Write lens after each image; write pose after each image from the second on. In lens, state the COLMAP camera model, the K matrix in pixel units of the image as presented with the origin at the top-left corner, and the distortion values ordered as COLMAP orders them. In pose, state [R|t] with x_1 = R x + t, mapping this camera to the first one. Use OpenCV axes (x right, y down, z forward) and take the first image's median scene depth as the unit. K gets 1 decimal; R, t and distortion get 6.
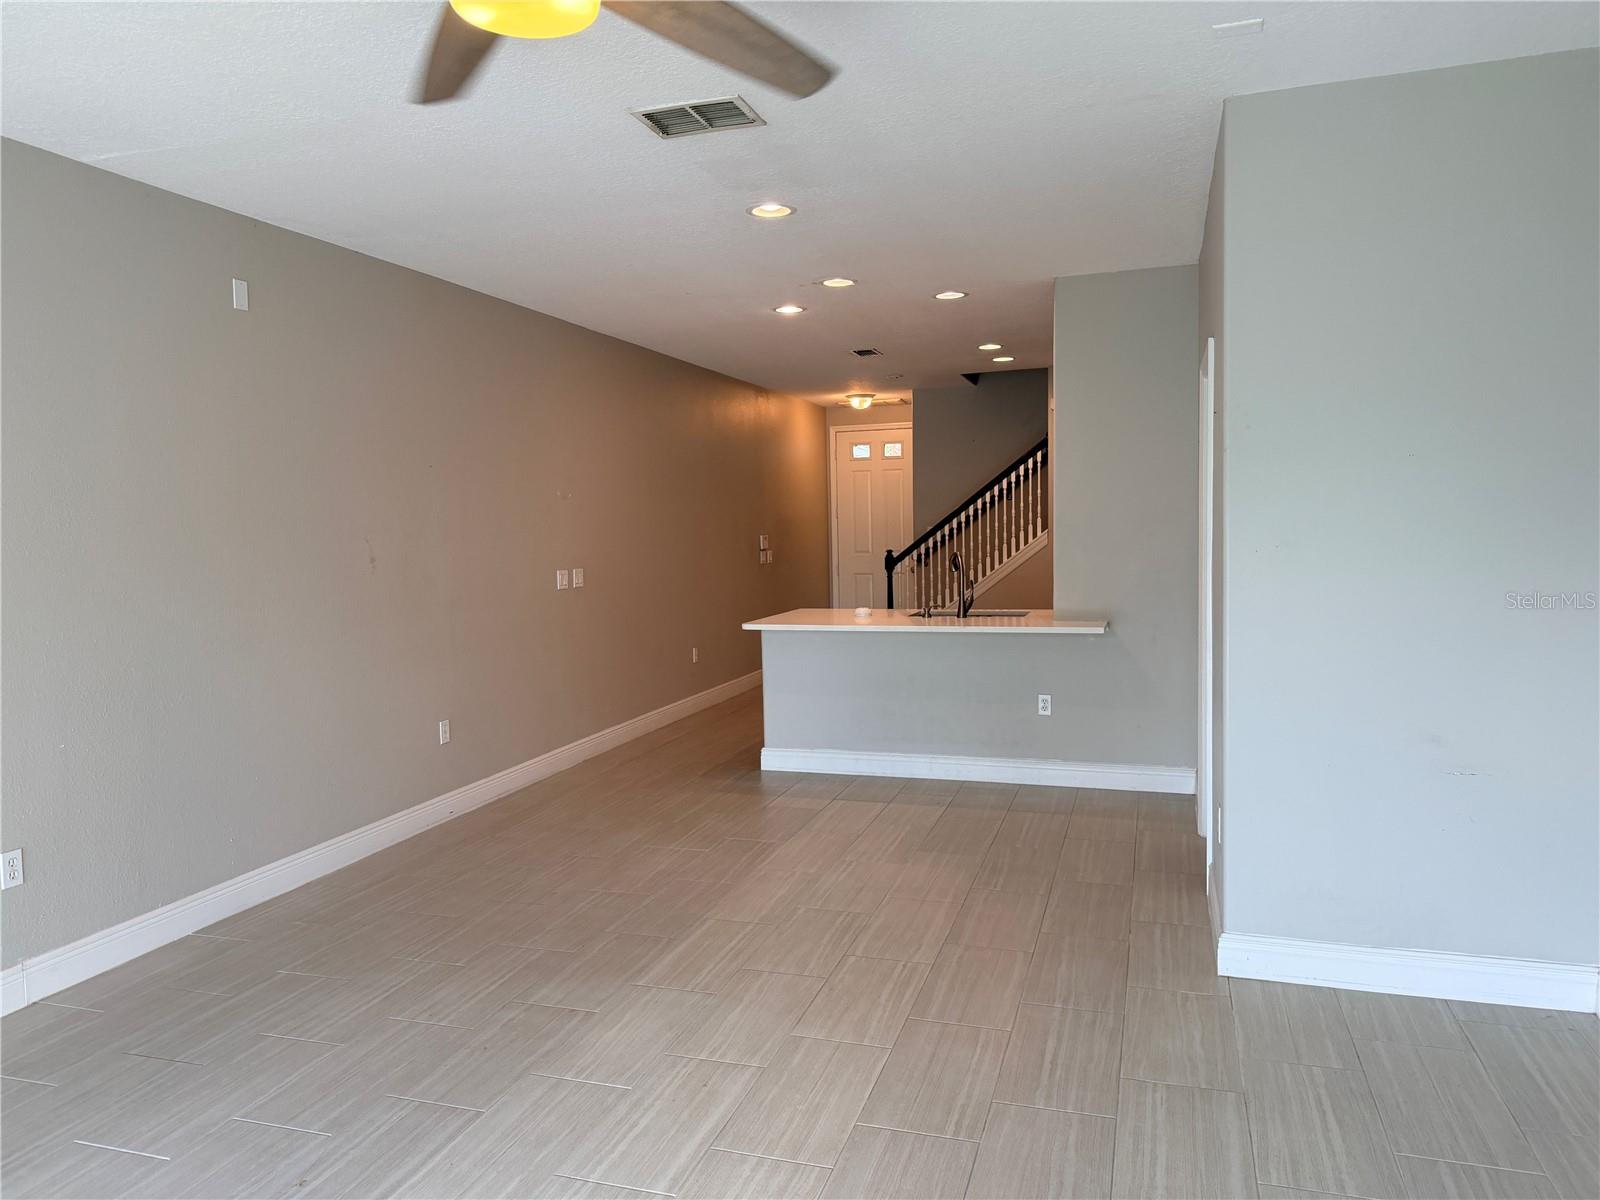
lens RADIAL K [[1121.3, 0, 800.9], [0, 1121.3, 605.9], [0, 0, 1]] dist [0.067551, -0.081546]
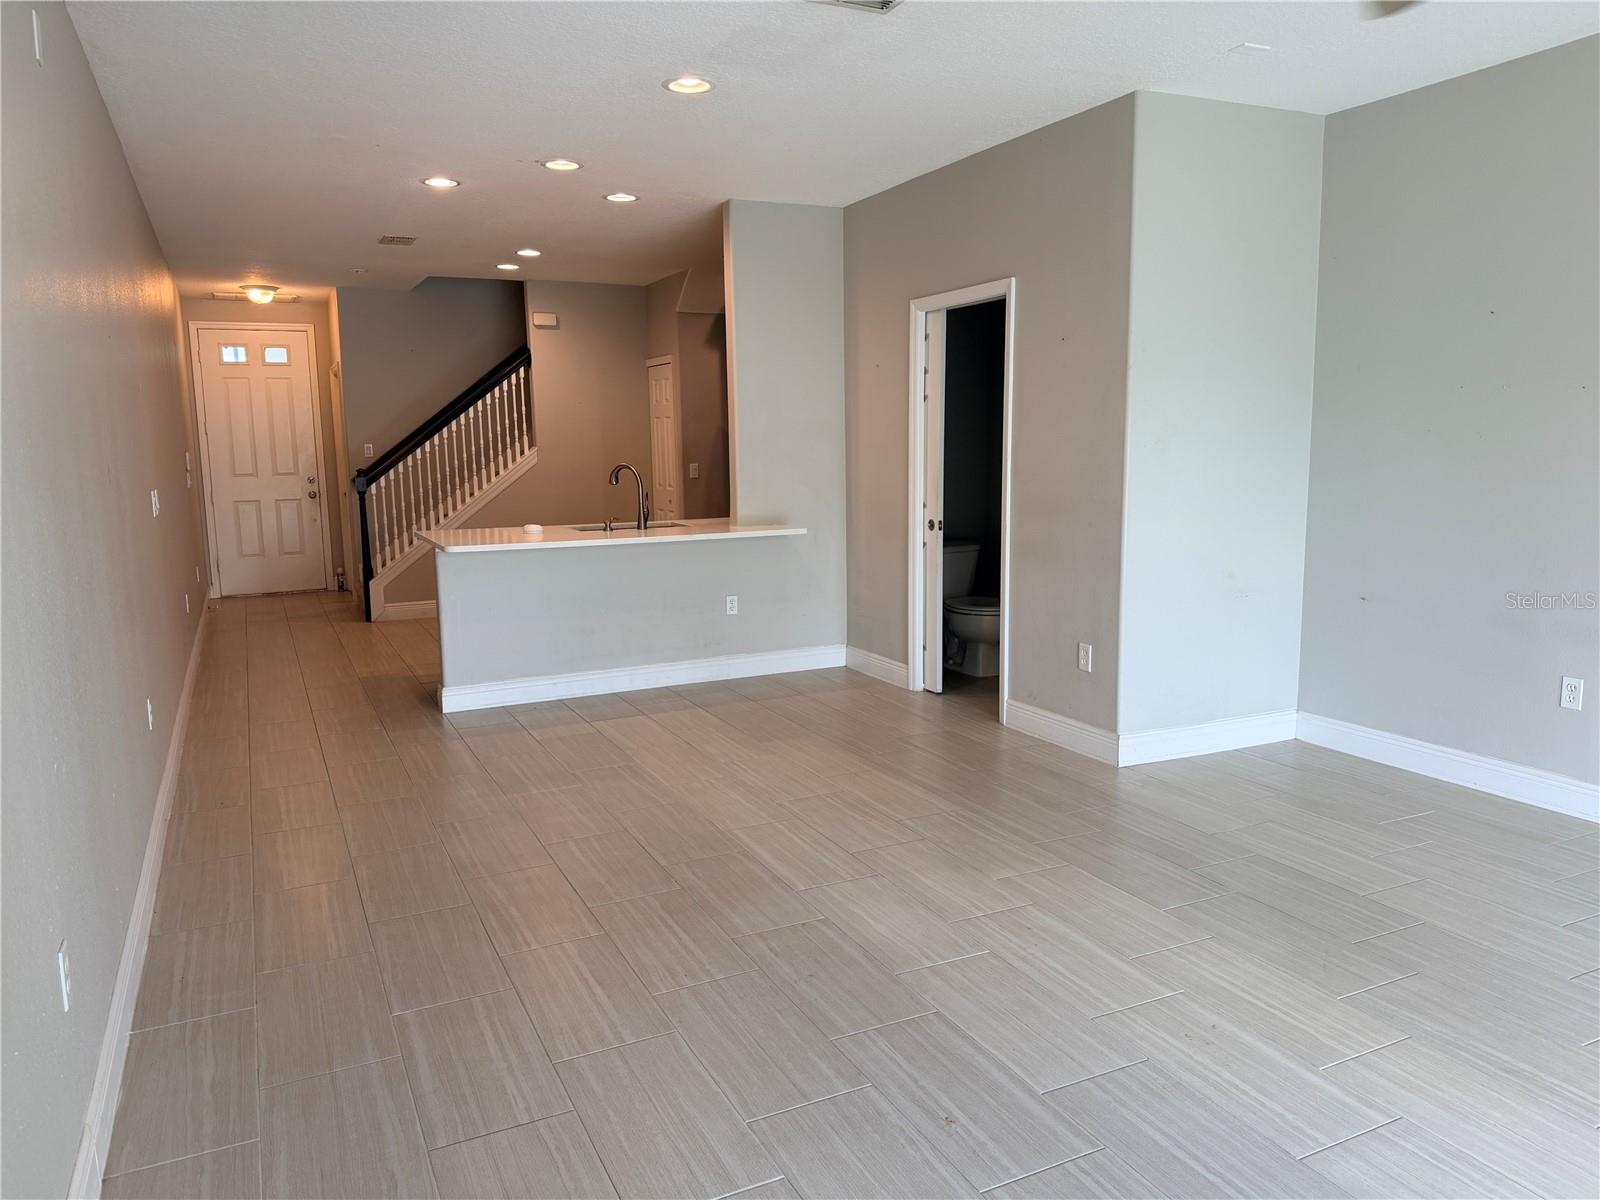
lens RADIAL K [[1121.3, 0, 814.8], [0, 1121.3, 583.2], [0, 0, 1]] dist [0.067551, -0.081546]
pose [[0.715884, -0.073790, 0.694310, -0.438297], [0.048176, 0.997250, 0.056312, 0.010188], [-0.696556, -0.006864, 0.717470, 0.168078]]
